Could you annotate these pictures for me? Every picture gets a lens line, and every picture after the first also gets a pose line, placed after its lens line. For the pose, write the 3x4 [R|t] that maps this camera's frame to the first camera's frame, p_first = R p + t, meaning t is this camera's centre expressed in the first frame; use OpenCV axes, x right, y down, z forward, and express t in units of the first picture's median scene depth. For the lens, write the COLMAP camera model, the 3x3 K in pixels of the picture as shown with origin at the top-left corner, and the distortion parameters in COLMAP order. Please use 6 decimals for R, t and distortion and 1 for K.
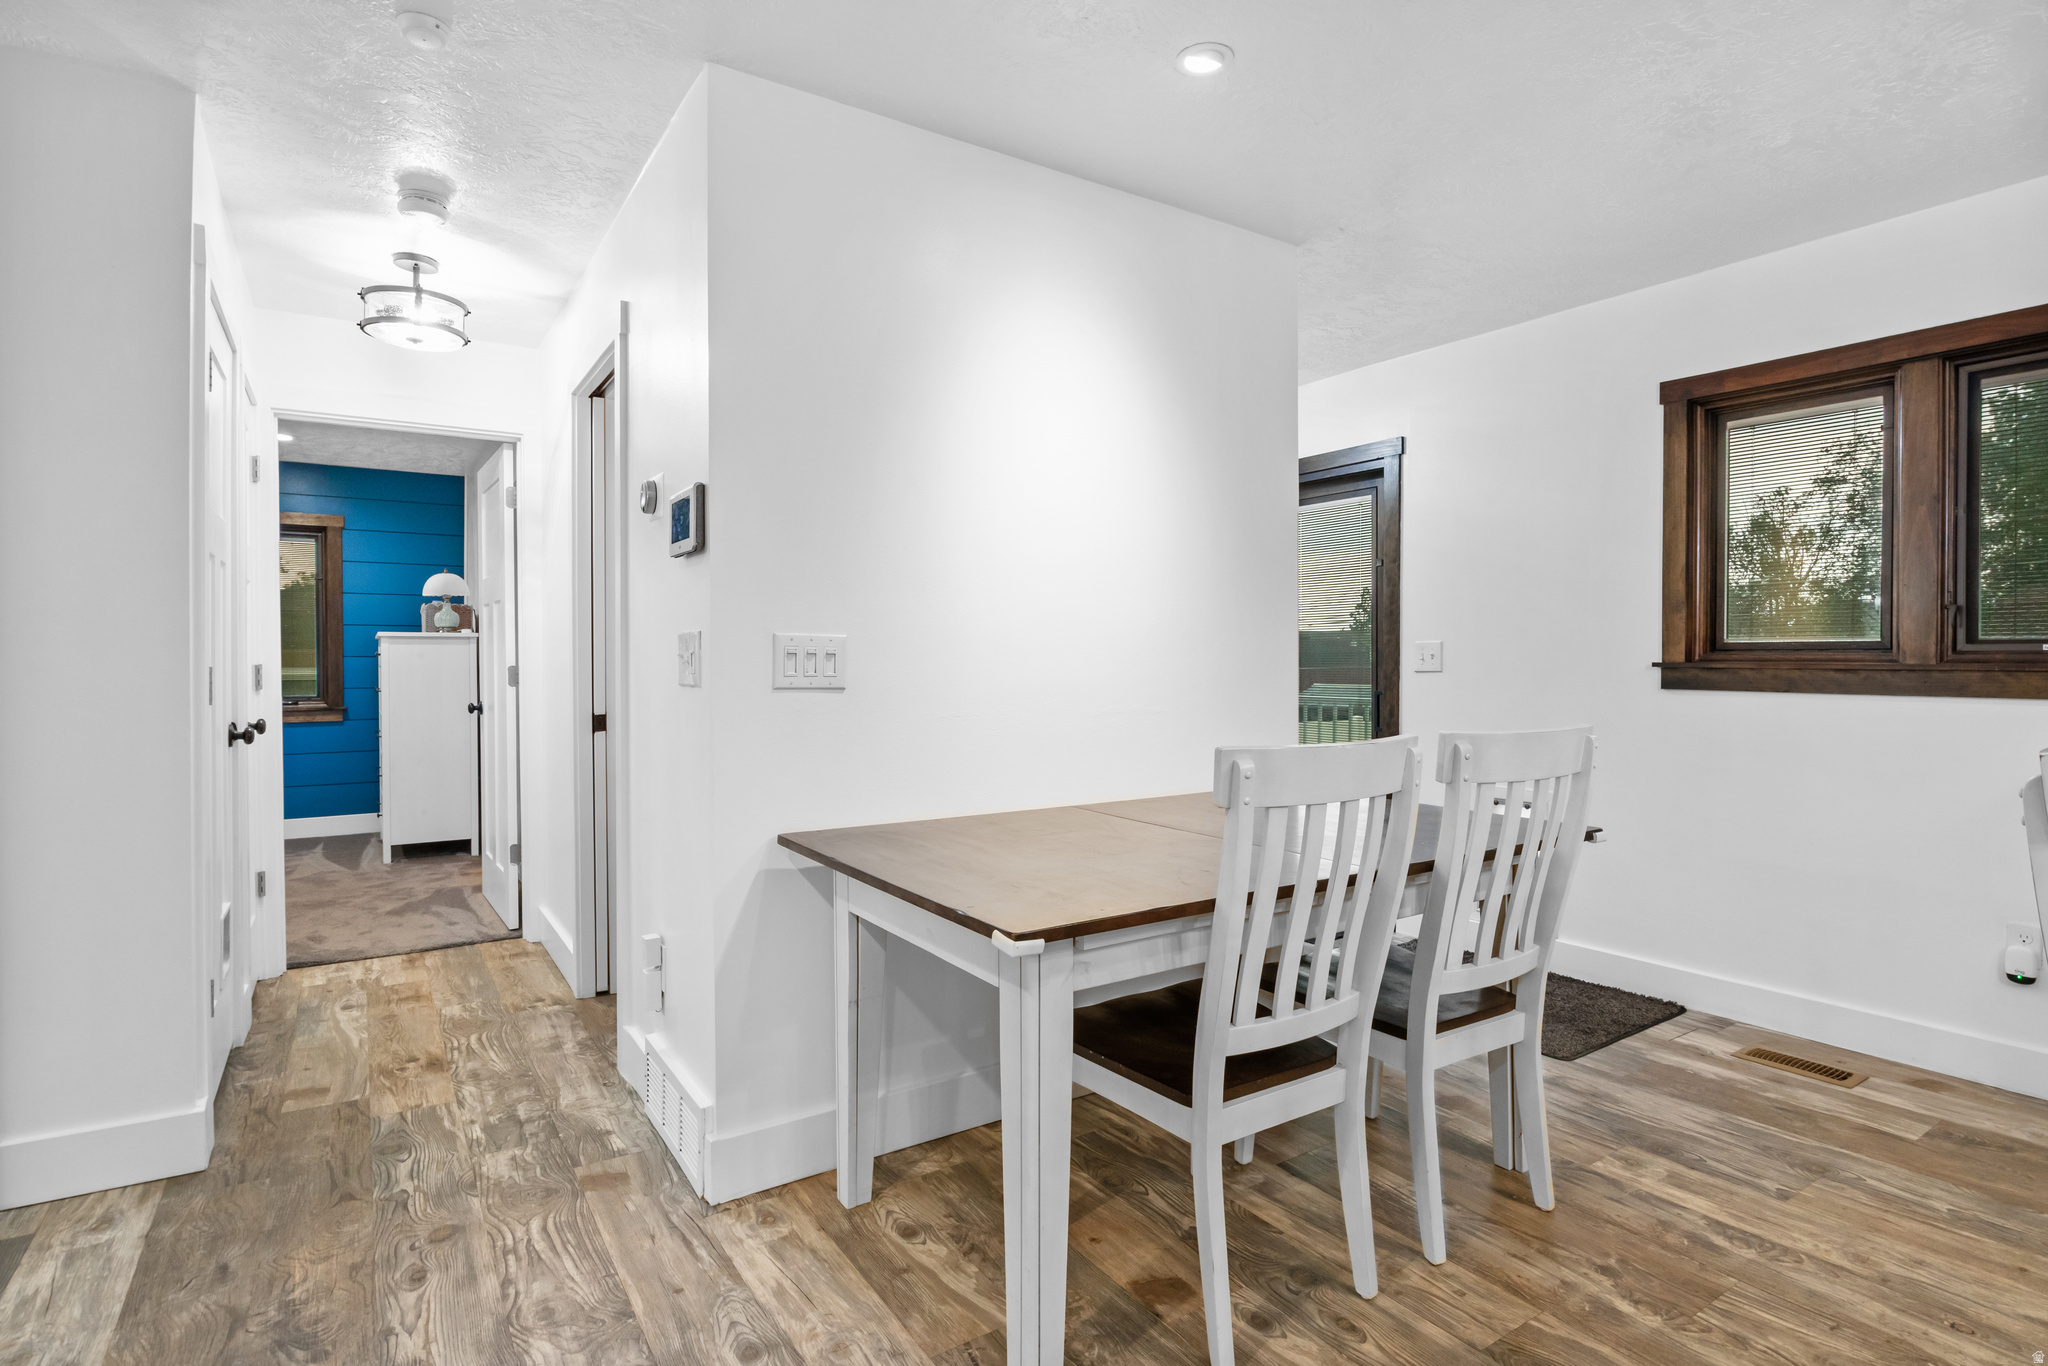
lens RADIAL K [[1022.5, 0, 1029.8], [0, 1022.5, 670.3], [0, 0, 1]] dist [-0.013773, -0.001585]
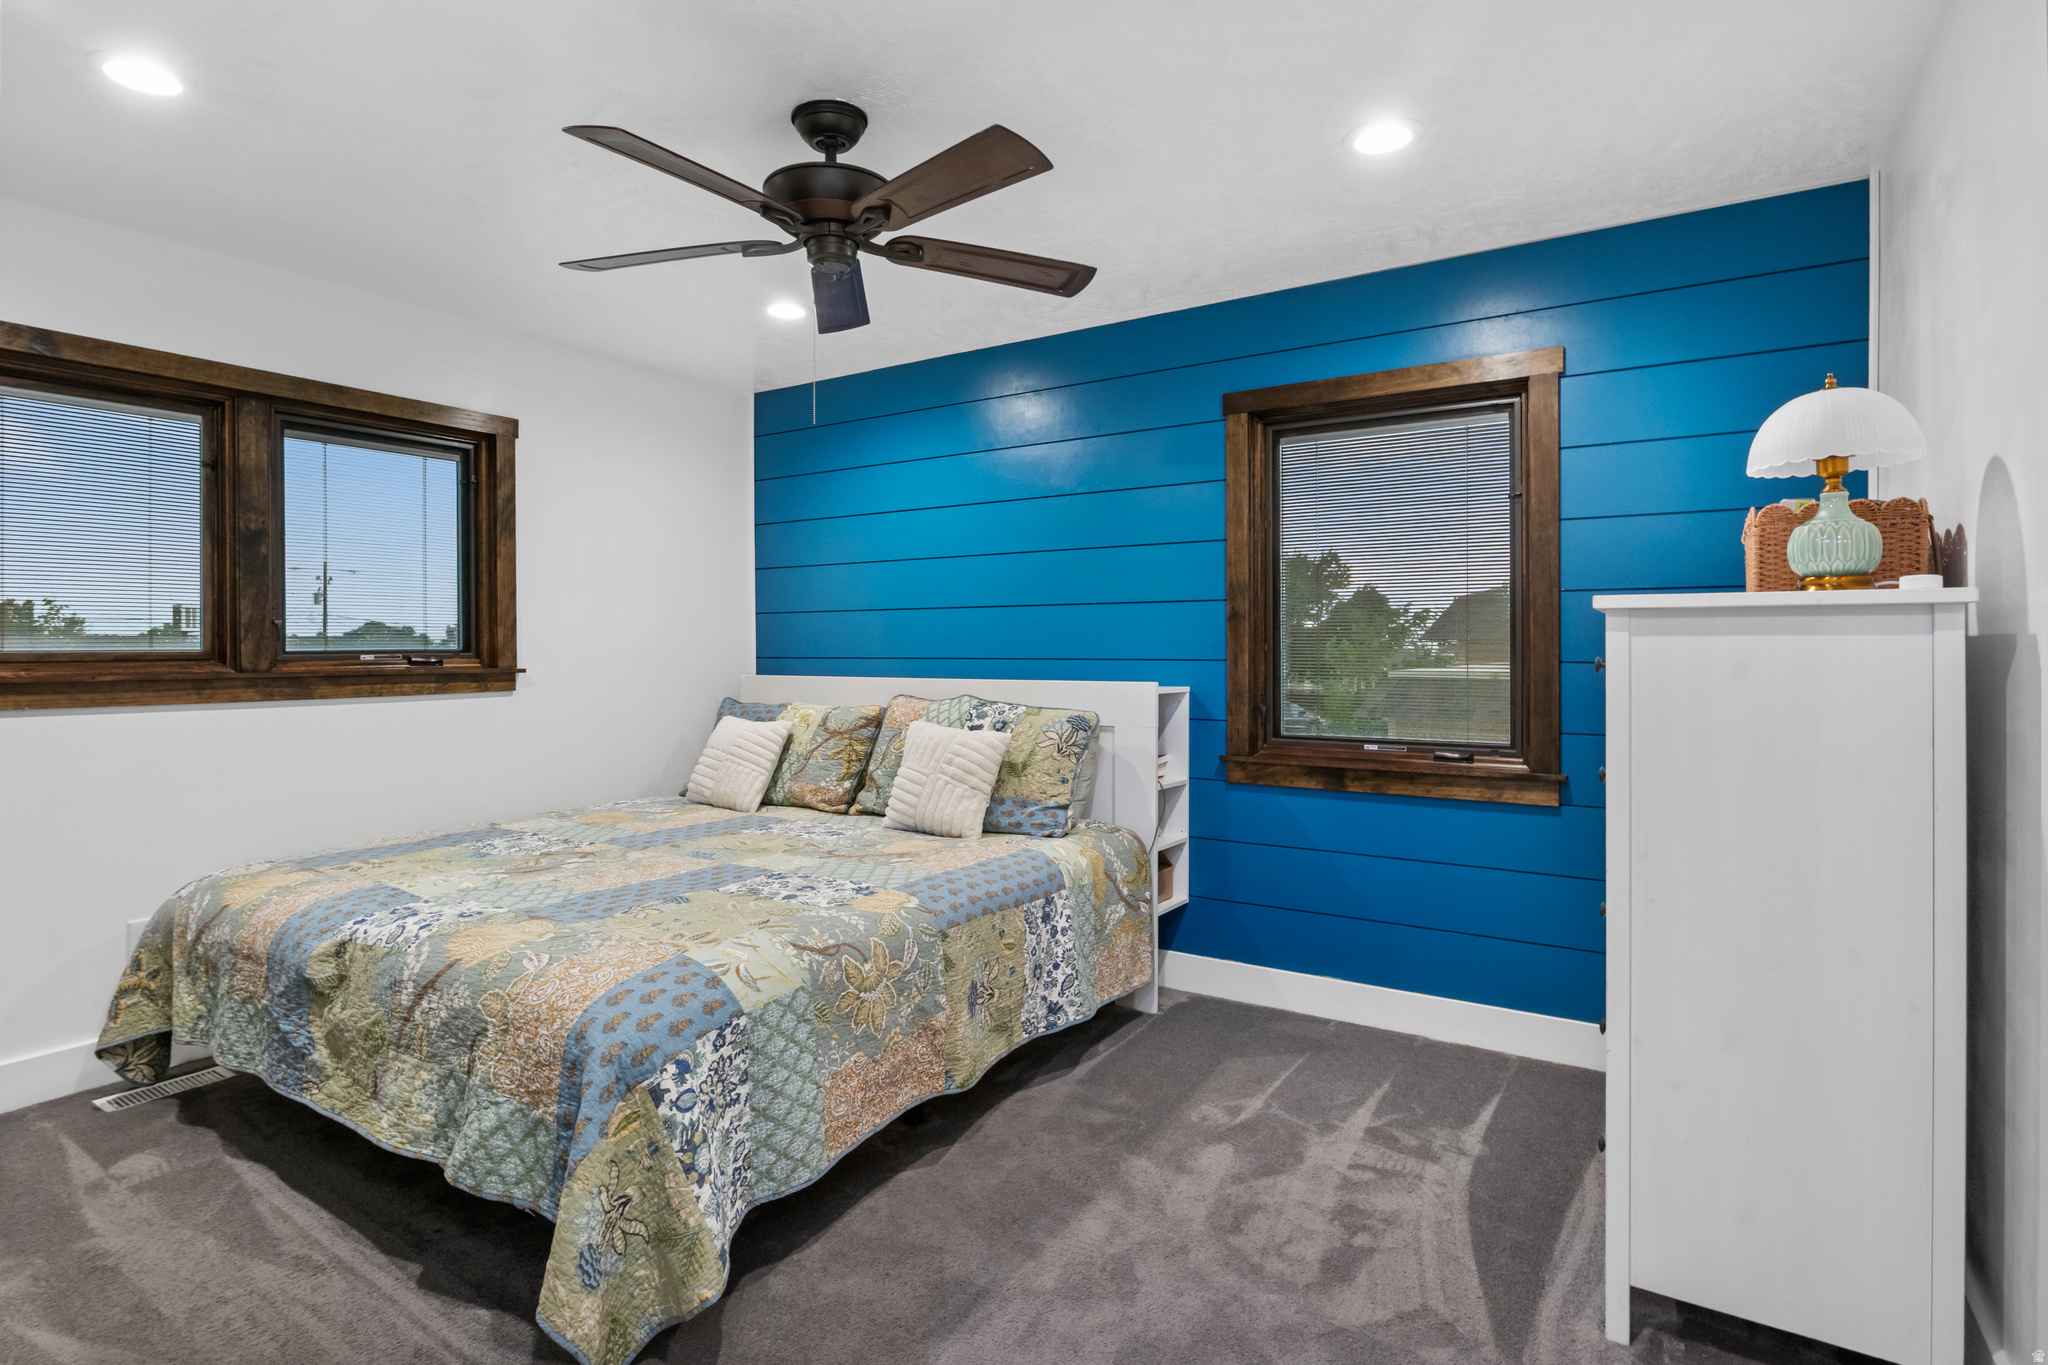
lens RADIAL K [[1022.5, 0, 1020.6], [0, 1022.5, 643.7], [0, 0, 1]] dist [-0.013773, -0.001585]
pose [[0.394839, -0.002899, -0.918746, -0.394844], [-0.009302, 0.999931, -0.007153, -0.018058], [0.918703, 0.011370, 0.394785, 0.665644]]
